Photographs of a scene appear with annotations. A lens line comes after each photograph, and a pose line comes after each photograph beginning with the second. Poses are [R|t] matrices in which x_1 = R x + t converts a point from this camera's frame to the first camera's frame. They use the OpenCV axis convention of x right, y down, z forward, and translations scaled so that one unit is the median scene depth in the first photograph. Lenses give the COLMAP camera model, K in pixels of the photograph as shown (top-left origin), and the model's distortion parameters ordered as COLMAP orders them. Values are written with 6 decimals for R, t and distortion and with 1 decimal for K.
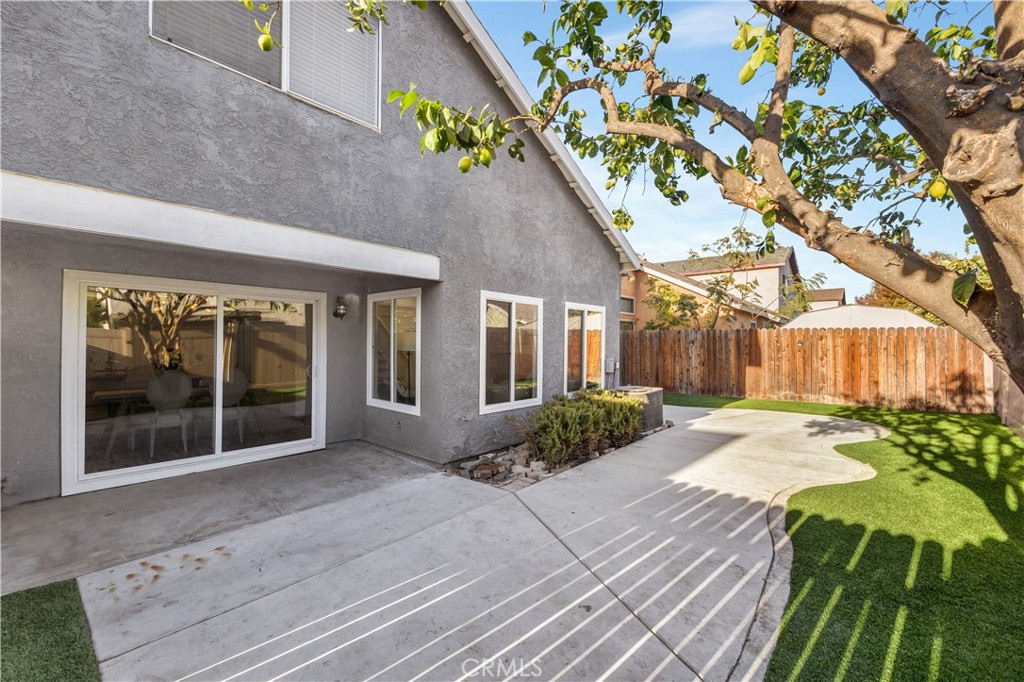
lens RADIAL K [[419.7, 0, 519.9], [0, 419.7, 341.0], [0, 0, 1]] dist [-0.001668, 0.000406]
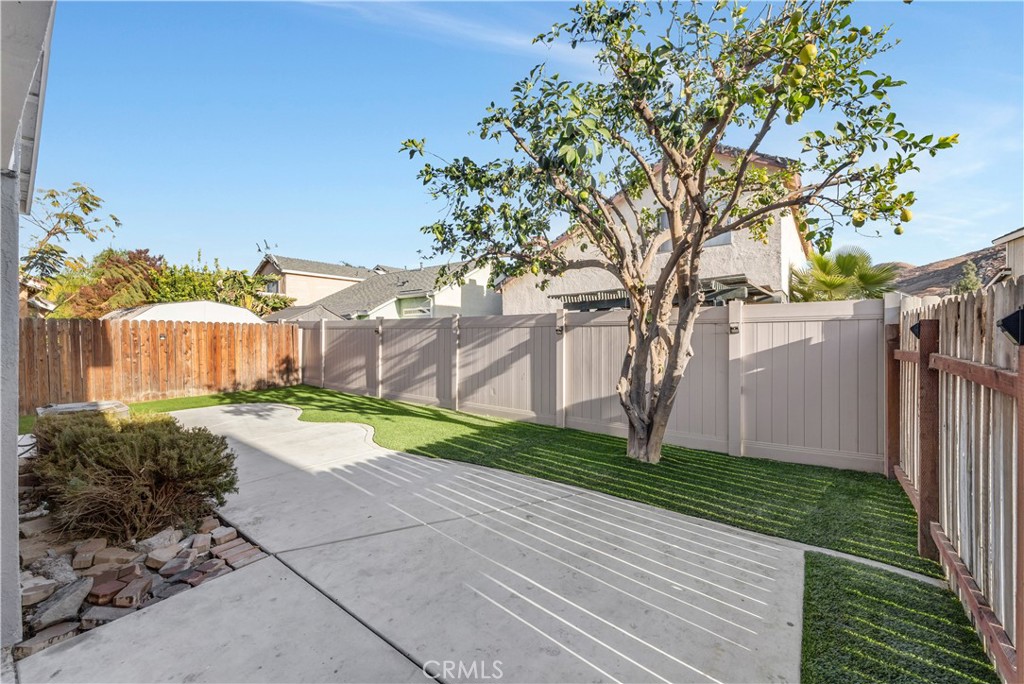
lens RADIAL K [[419.7, 0, 519.0], [0, 419.7, 339.1], [0, 0, 1]] dist [-0.001668, 0.000406]
pose [[-0.095784, -0.007672, 0.995373, -0.377824], [0.001663, 0.999968, 0.007867, 0.005116], [-0.995401, 0.002409, -0.095768, 0.350077]]
